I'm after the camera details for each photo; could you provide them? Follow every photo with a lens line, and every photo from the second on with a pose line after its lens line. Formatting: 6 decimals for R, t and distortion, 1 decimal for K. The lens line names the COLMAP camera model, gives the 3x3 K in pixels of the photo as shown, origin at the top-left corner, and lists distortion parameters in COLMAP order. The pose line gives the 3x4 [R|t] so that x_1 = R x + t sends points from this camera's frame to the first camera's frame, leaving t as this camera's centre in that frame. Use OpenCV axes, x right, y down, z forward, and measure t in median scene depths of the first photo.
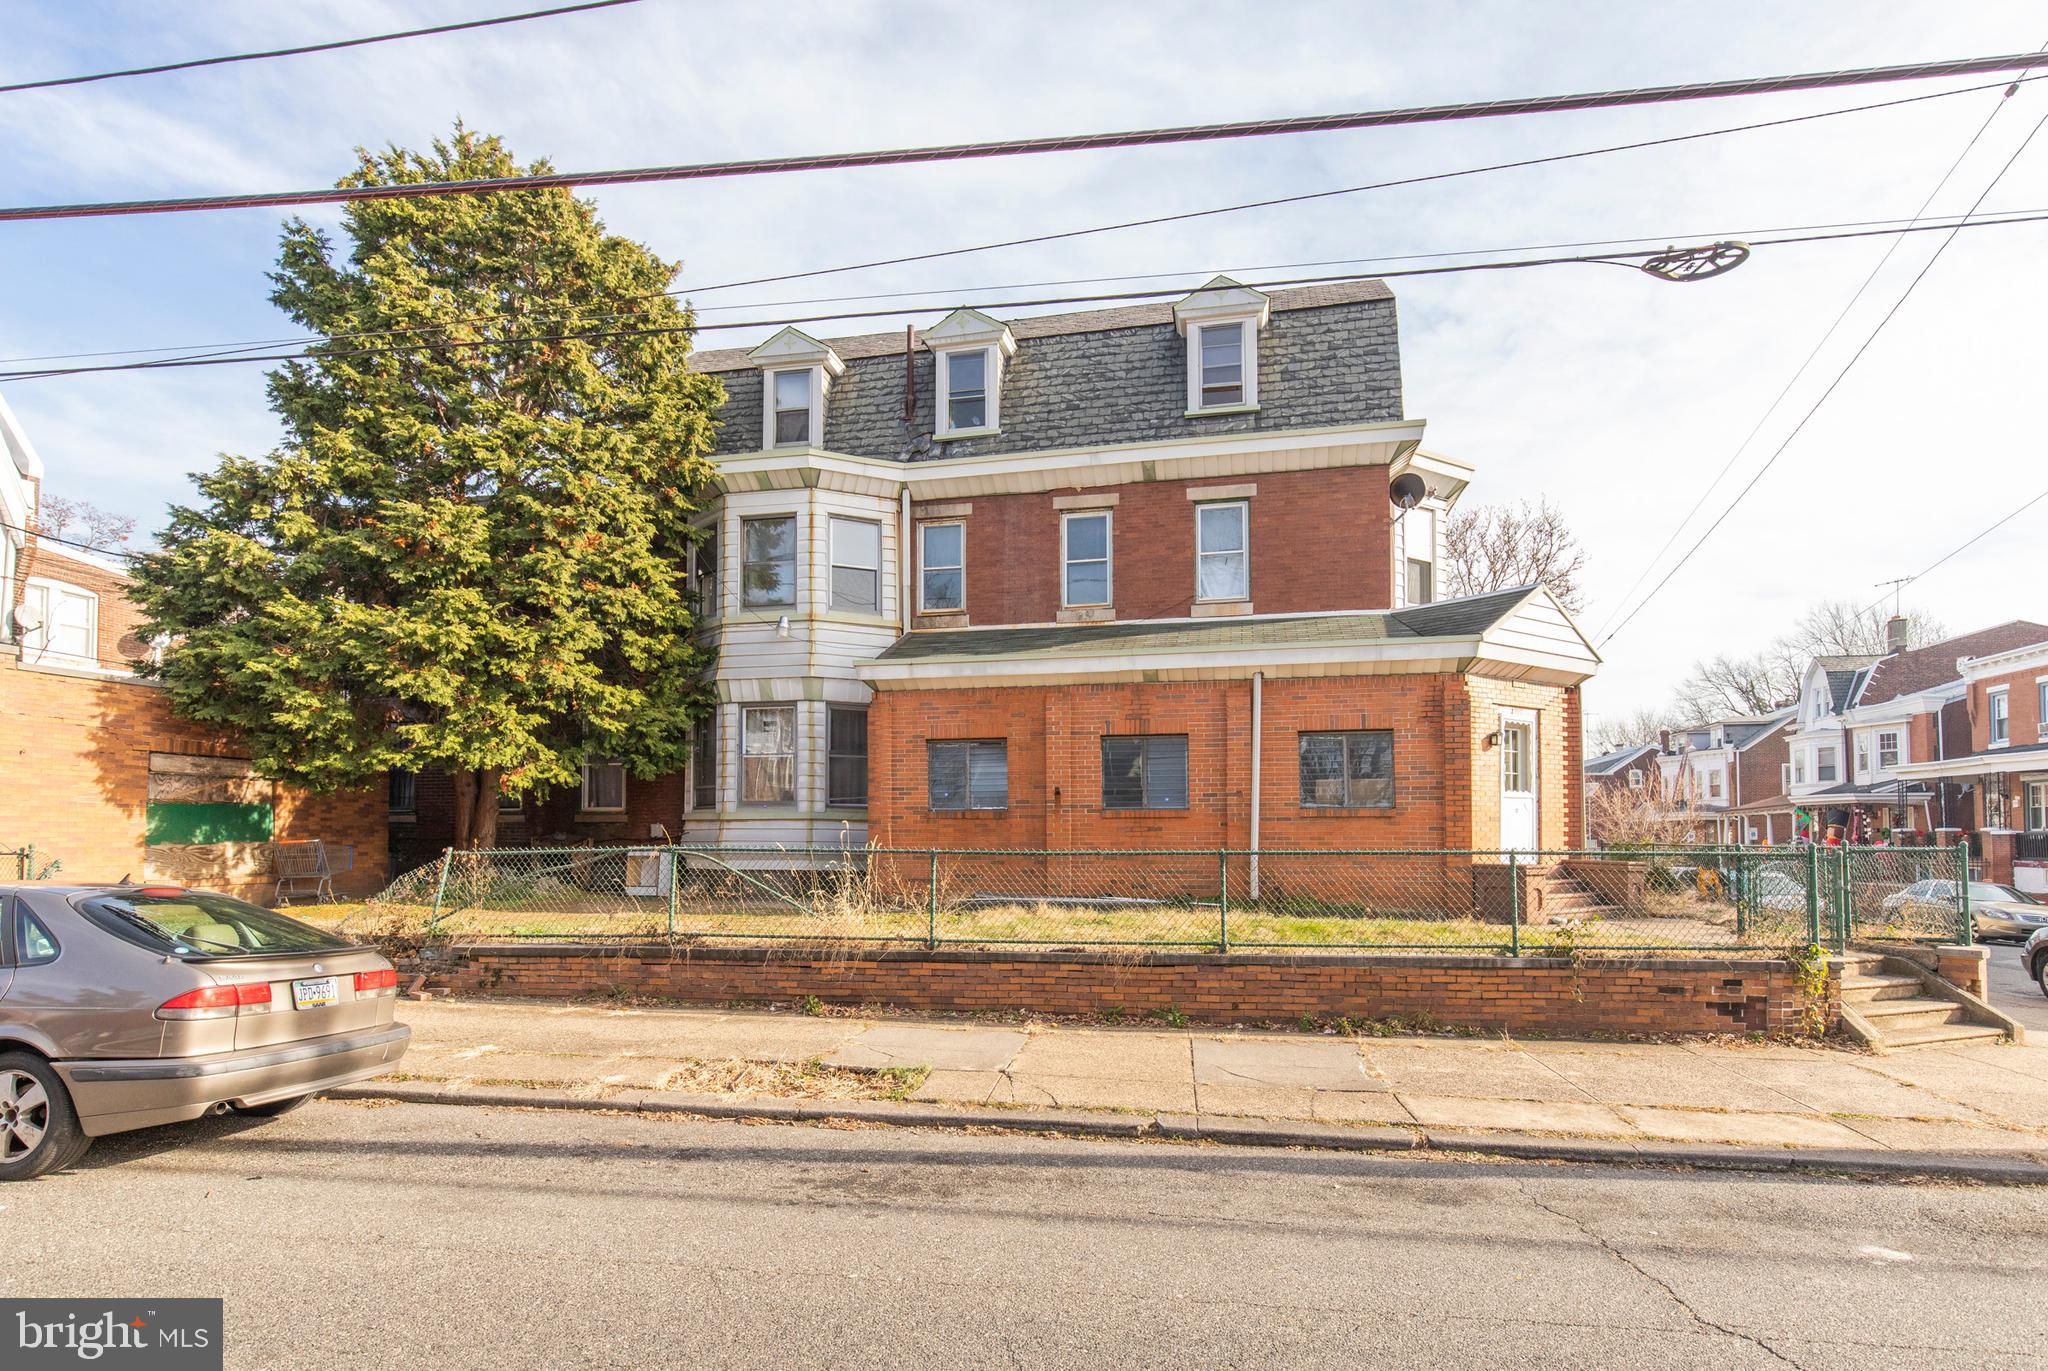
lens RADIAL K [[1039.9, 0, 1023.2], [0, 1039.9, 614.6], [0, 0, 1]] dist [0.001438, -0.000353]
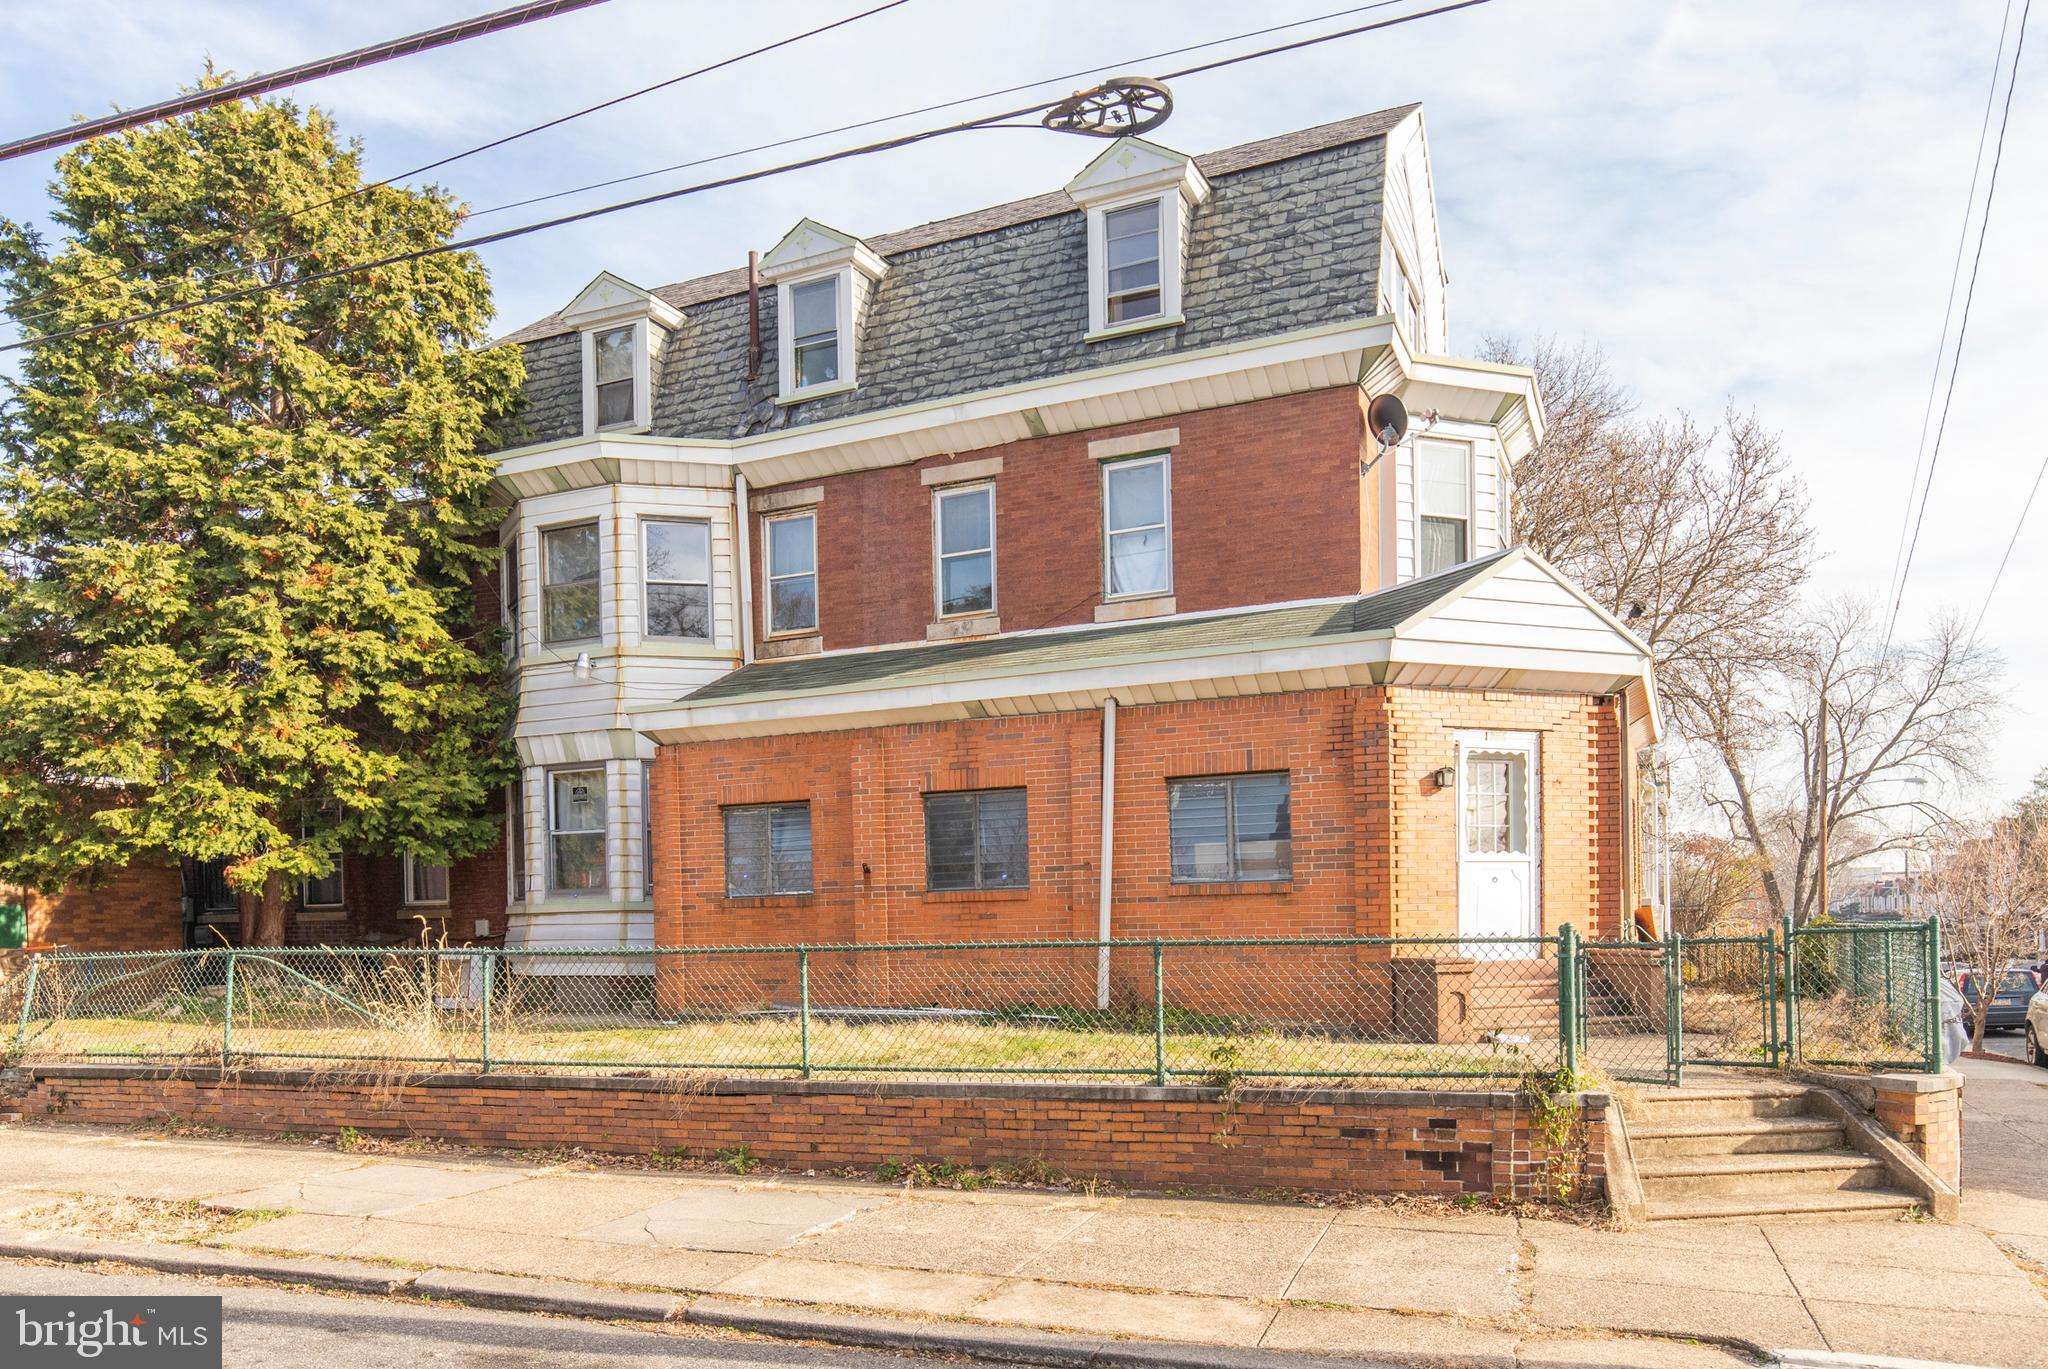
lens RADIAL K [[1458.9, 0, 1023.8], [0, 1458.9, 685.2], [0, 0, 1]] dist [-0.001018, -0.004708]
pose [[0.976380, -0.051376, -0.209861, 0.380061], [0.060990, 0.997353, 0.039592, 0.003225], [0.207271, -0.051456, 0.976929, 0.002000]]
